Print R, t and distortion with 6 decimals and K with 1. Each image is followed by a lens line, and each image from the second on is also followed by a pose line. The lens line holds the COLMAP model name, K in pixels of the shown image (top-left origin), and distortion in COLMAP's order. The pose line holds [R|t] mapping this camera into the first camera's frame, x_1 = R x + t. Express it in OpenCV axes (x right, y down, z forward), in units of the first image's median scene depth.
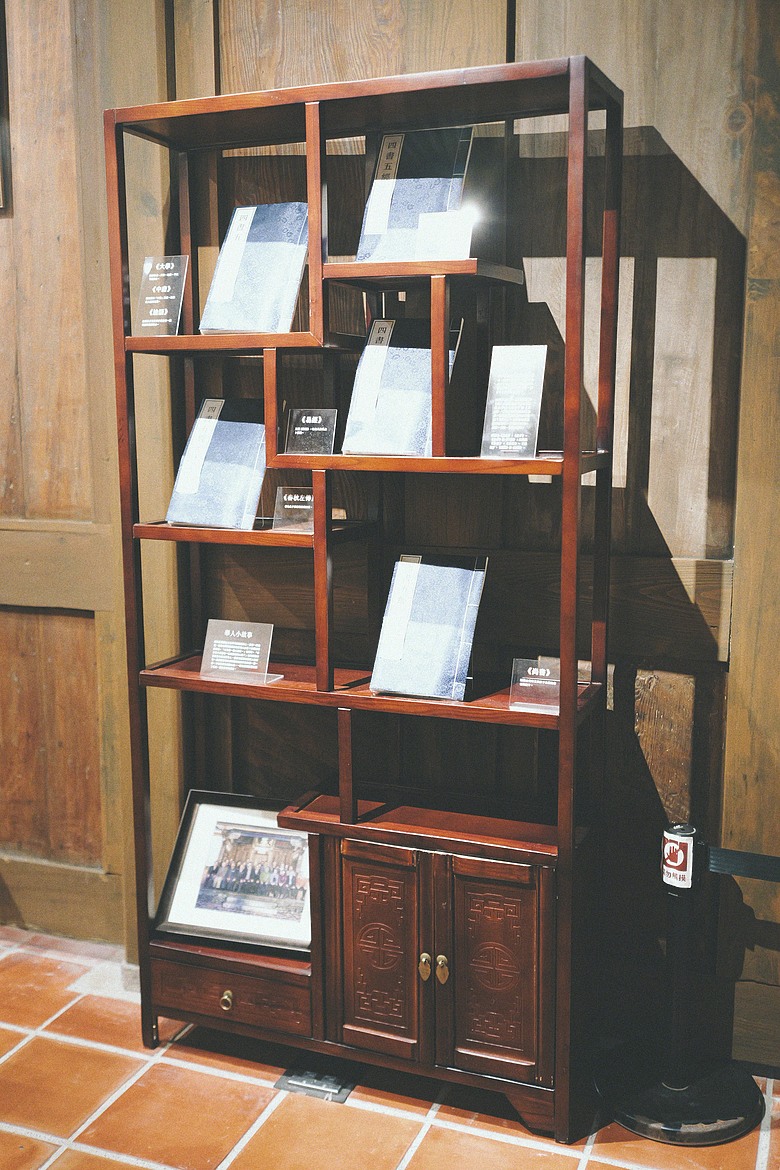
lens RADIAL K [[1165.3, 0, 390.0], [0, 1165.3, 585.0], [0, 0, 1]] dist [0.054953, -0.115999]
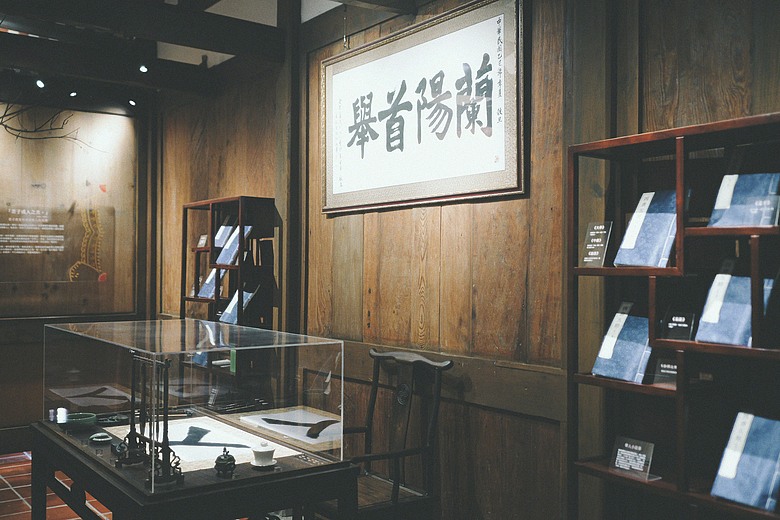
lens RADIAL K [[776.9, 0, 390.0], [0, 776.9, 260.0], [0, 0, 1]] dist [0.054953, -0.115999]
pose [[0.850450, 0.001685, -0.526053, 0.155426], [-0.091843, 0.985112, -0.145323, -0.025526], [0.517976, 0.171904, 0.837944, -0.133332]]
